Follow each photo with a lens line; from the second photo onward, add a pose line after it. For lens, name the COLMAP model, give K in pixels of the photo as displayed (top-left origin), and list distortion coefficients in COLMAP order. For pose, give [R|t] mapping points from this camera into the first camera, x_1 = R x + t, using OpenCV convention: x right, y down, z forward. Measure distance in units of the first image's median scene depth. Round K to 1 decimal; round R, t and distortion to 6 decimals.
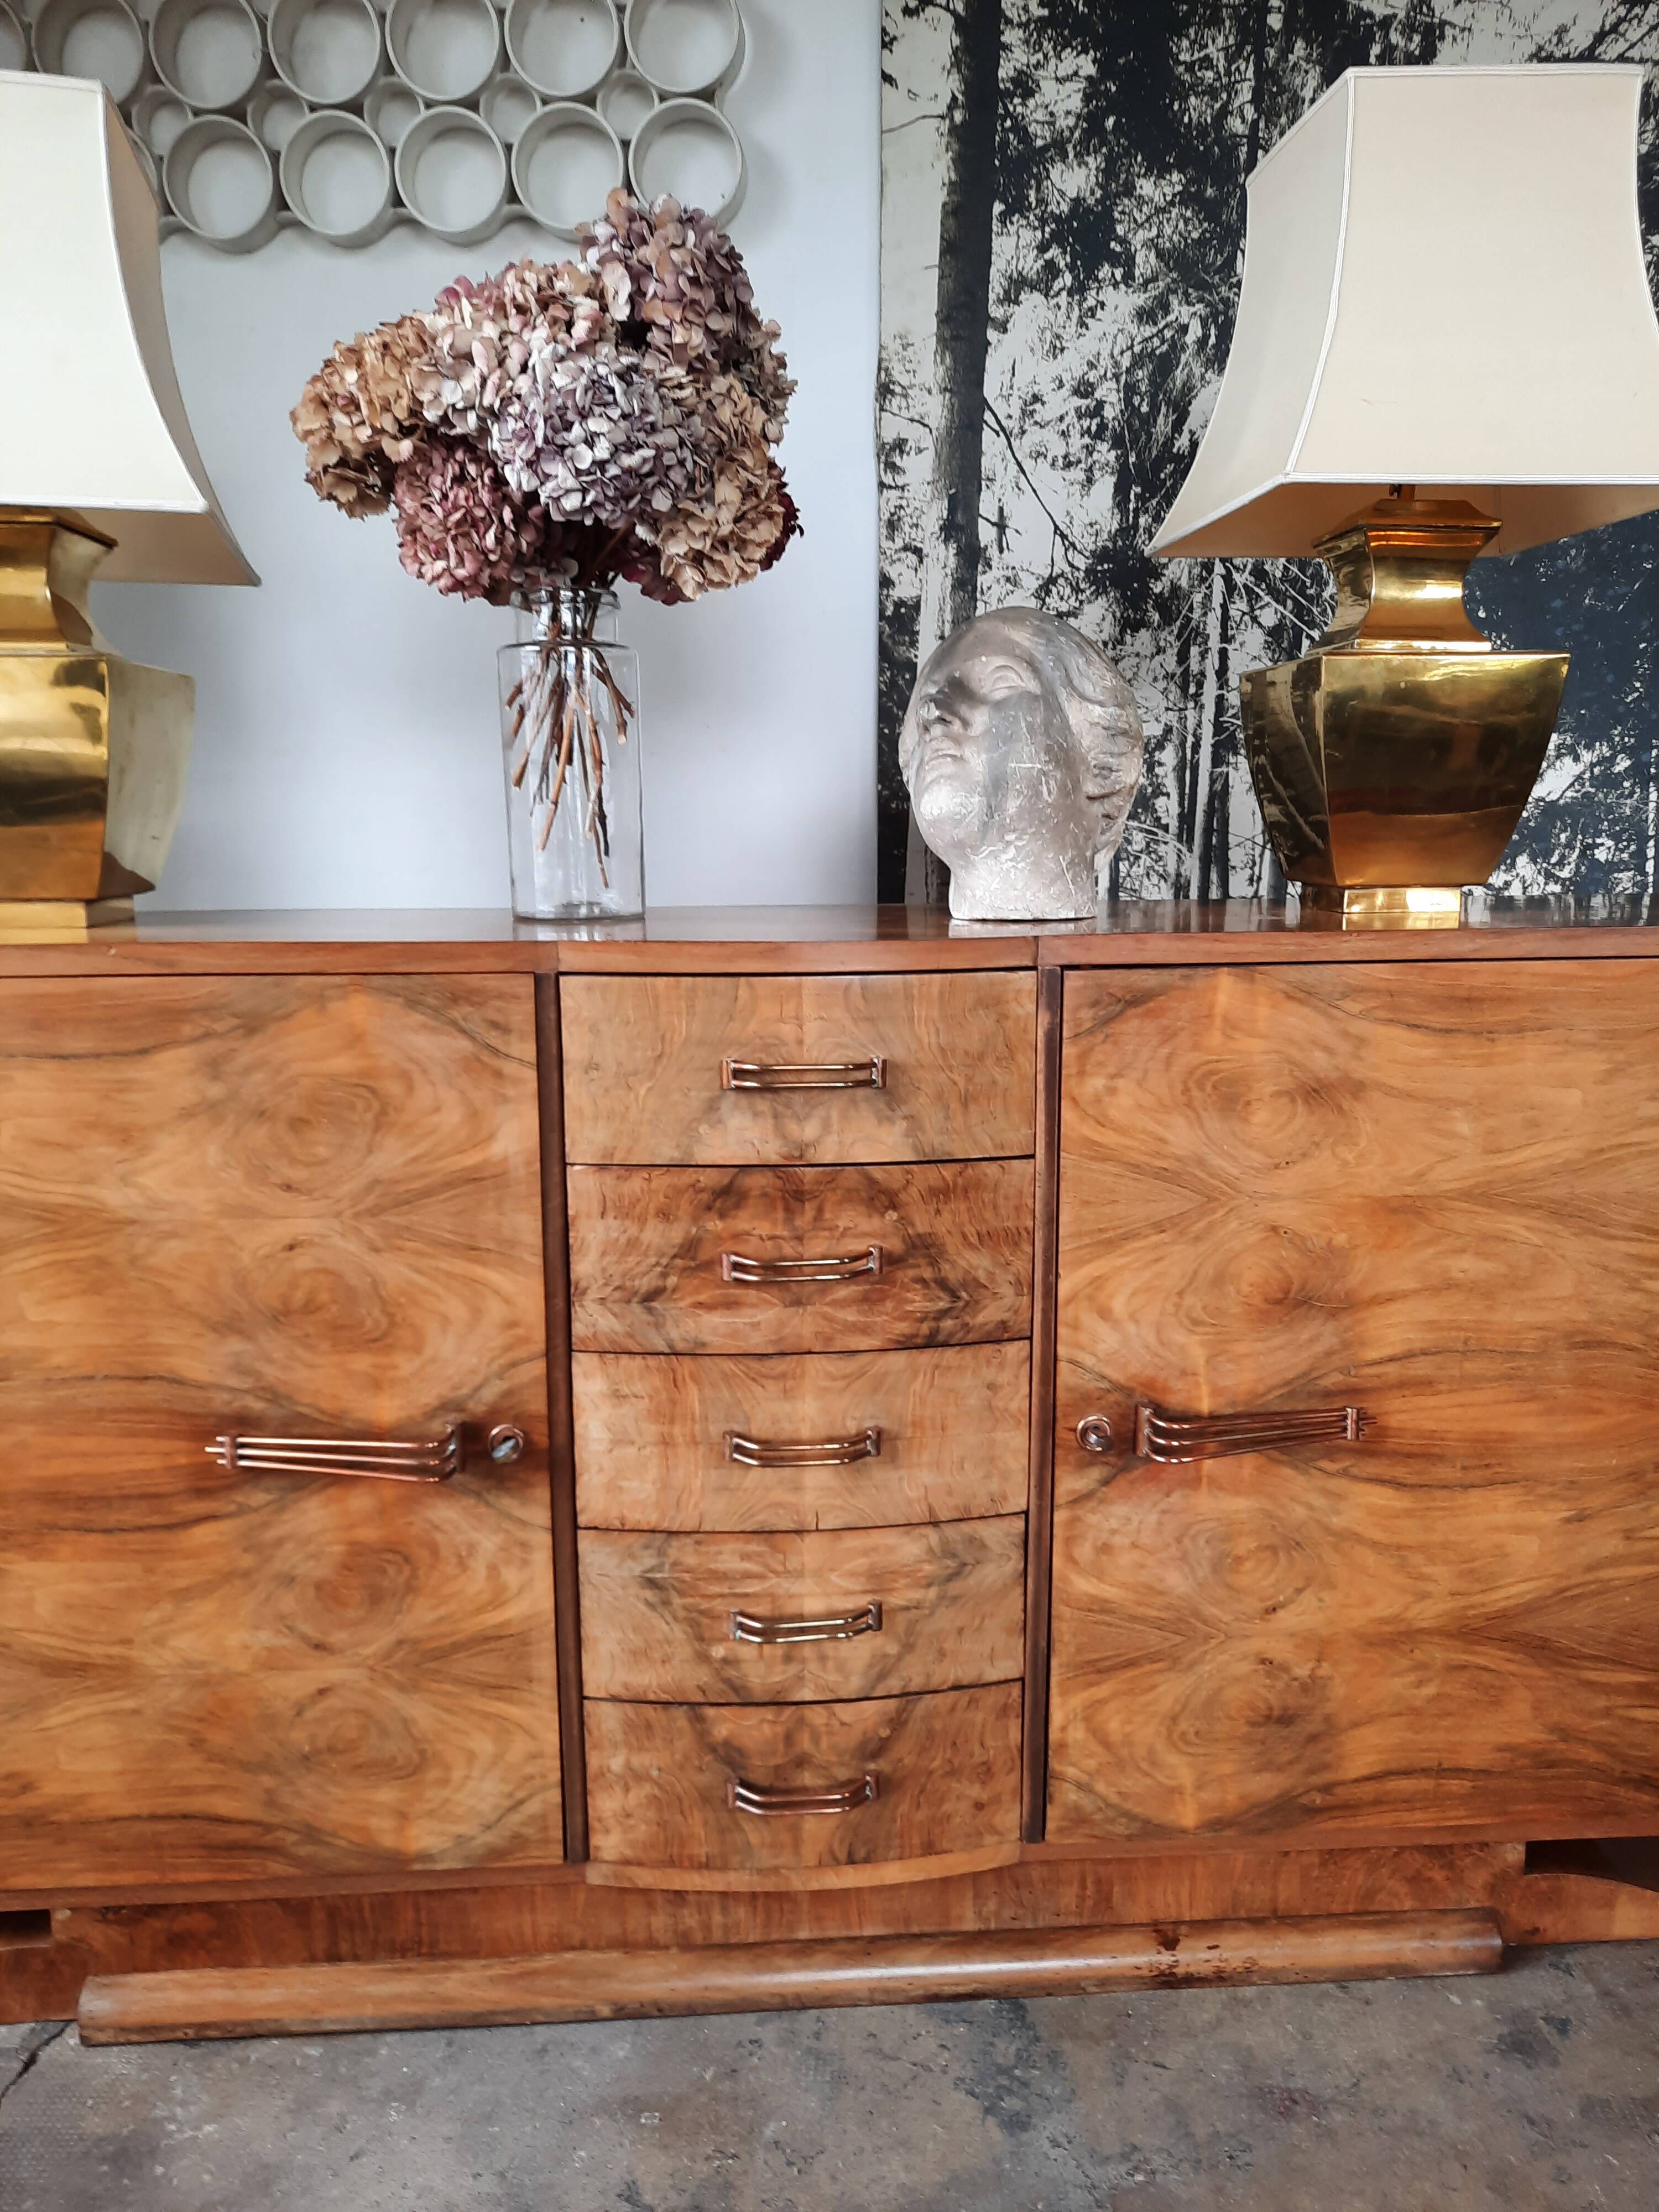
lens RADIAL K [[1627.5, 0, 834.7], [0, 1627.5, 1115.7], [0, 0, 1]] dist [0.051405, -0.056602]
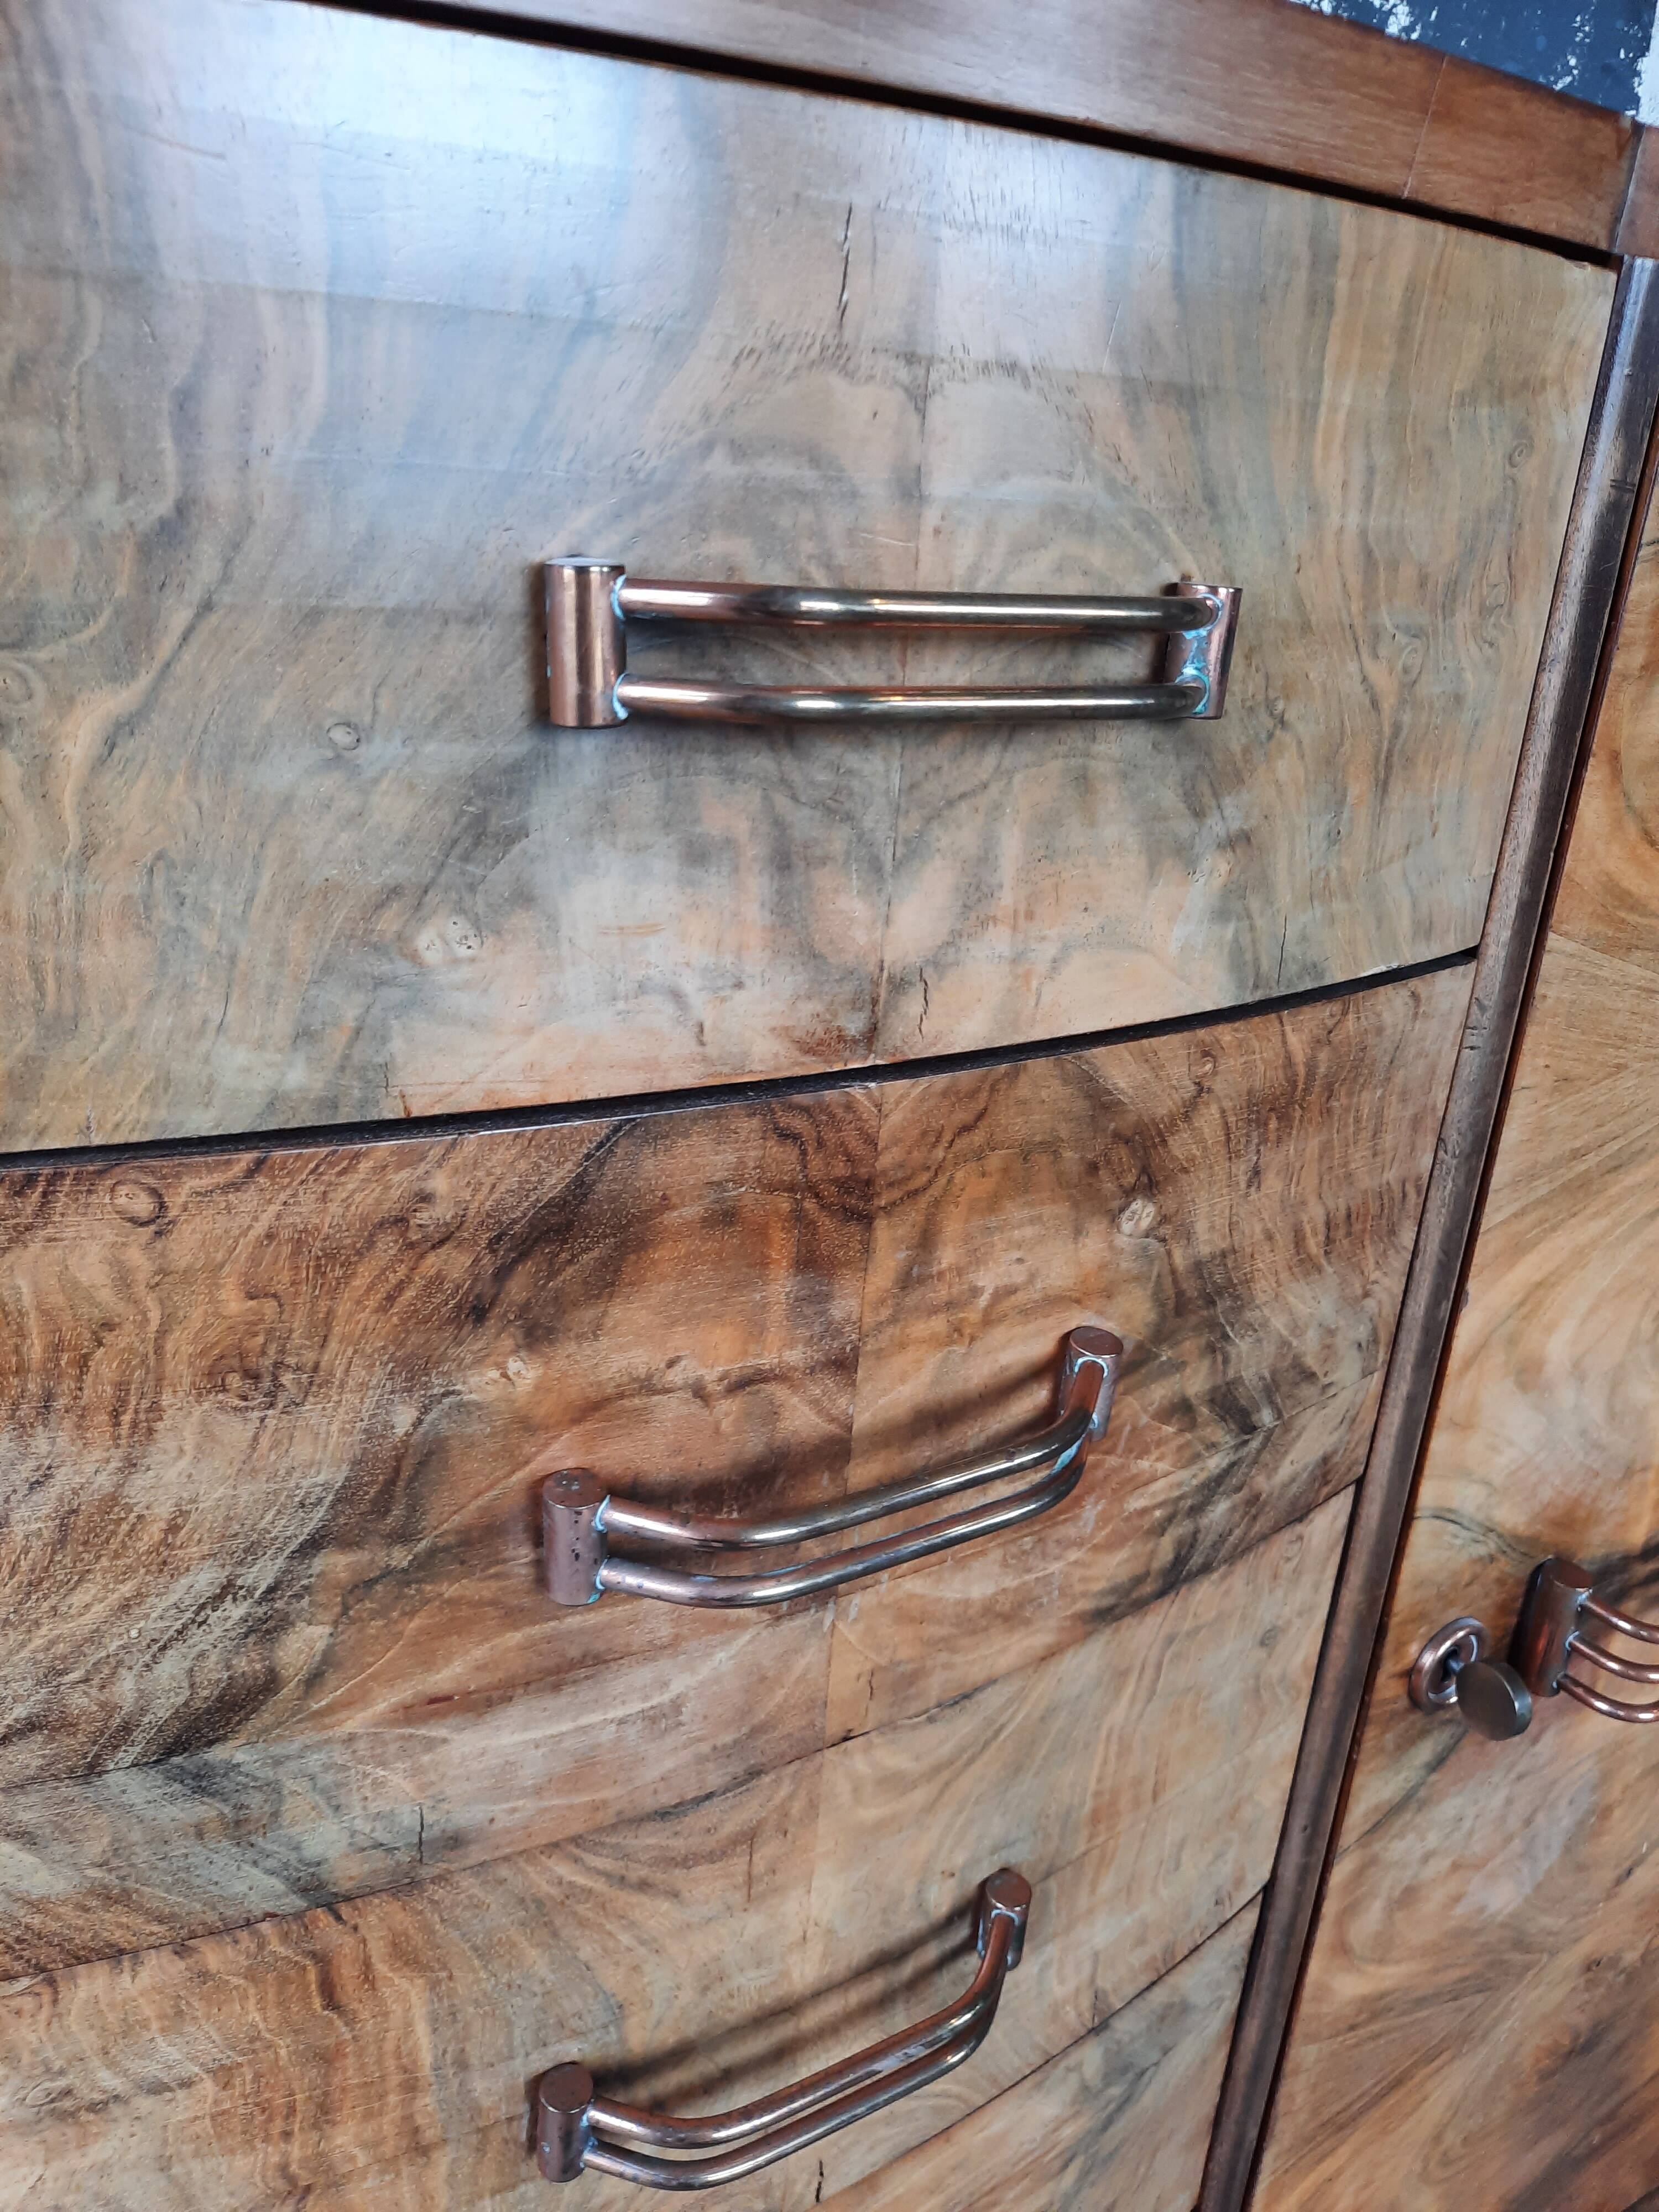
lens RADIAL K [[1627.5, 0, 820.2], [0, 1627.5, 1126.3], [0, 0, 1]] dist [0.051405, -0.056602]
pose [[0.894232, -0.112818, 0.433154, -0.119303], [0.020363, 0.976966, 0.212419, -0.010175], [-0.447141, -0.181131, 0.875932, 0.752059]]
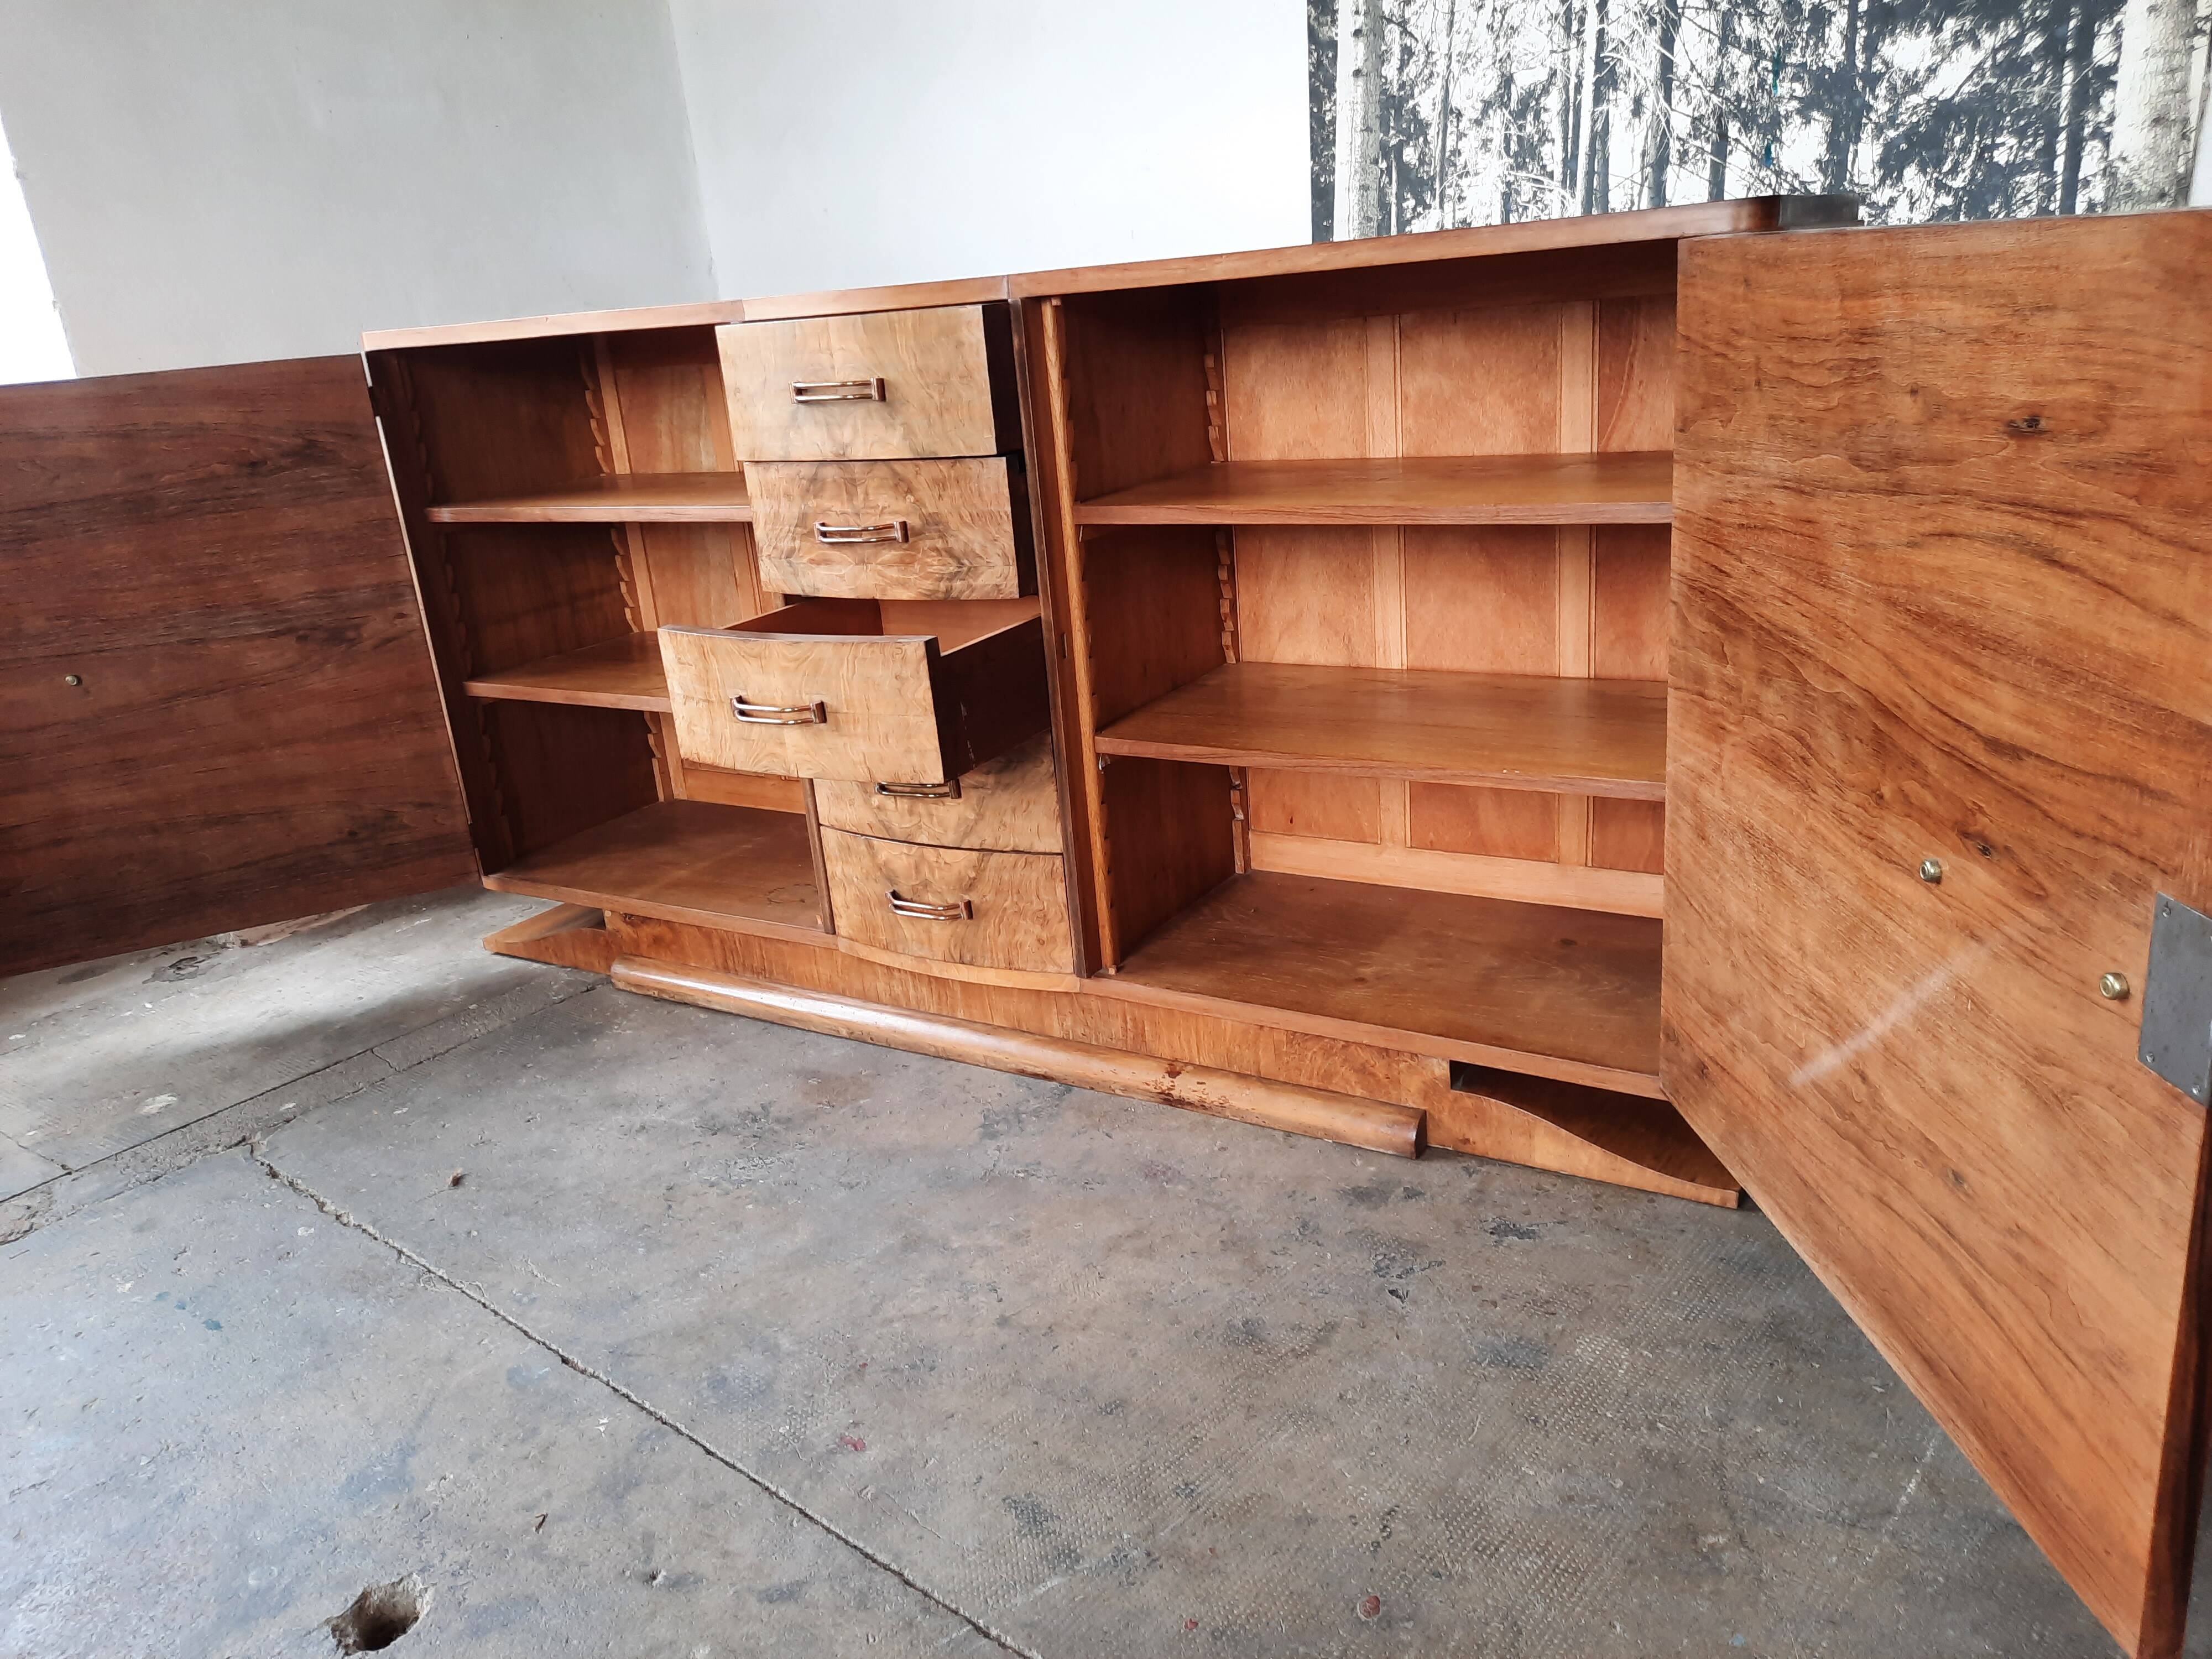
lens RADIAL K [[1627.5, 0, 1127.5], [0, 1627.5, 830.0], [0, 0, 1]] dist [0.051405, -0.056602]
pose [[0.817137, 0.121403, -0.563515, 0.939975], [-0.032468, 0.985712, 0.165280, 0.103225], [0.575529, -0.116760, 0.809403, -0.056391]]
